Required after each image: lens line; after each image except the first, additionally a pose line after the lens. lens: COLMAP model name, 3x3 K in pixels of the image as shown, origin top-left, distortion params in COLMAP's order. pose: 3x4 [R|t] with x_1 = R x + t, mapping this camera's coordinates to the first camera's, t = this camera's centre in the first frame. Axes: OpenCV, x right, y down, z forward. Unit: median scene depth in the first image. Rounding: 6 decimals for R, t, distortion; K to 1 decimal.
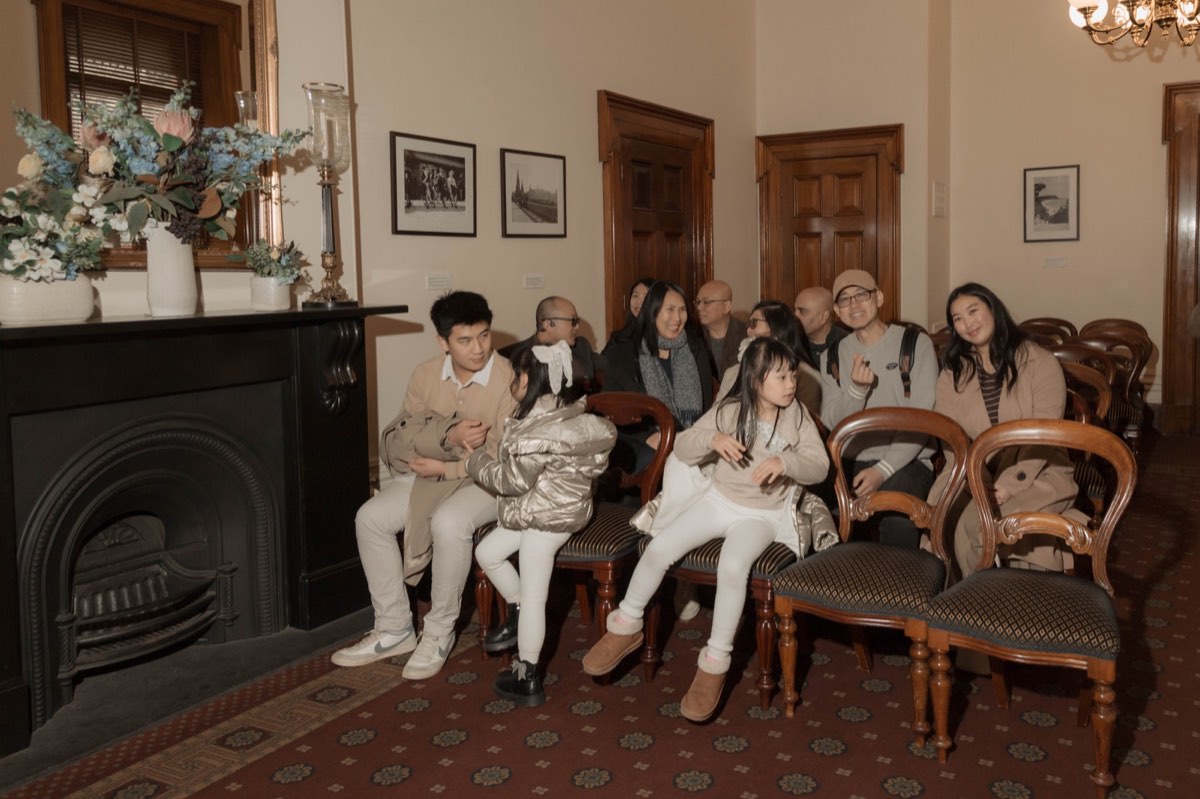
lens RADIAL K [[997.1, 0, 600.0], [0, 997.1, 399.5], [0, 0, 1]] dist [0.009420, -0.002526]
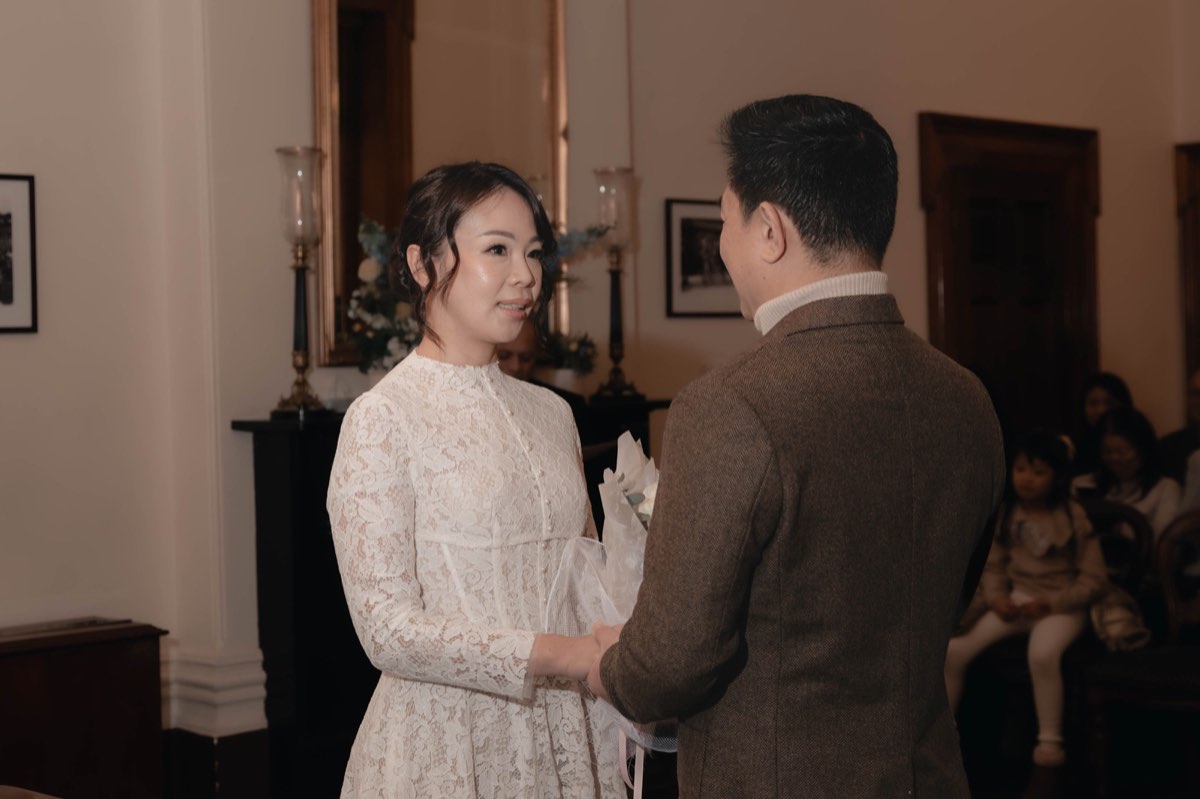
lens RADIAL K [[1925.2, 0, 600.0], [0, 1925.2, 399.5], [0, 0, 1]] dist [-0.207537, 0.005182]
pose [[0.982622, -0.010279, -0.185331, 0.037910], [-0.009135, 0.994577, -0.103597, 0.073122], [0.185391, 0.103490, 0.977200, -0.596776]]
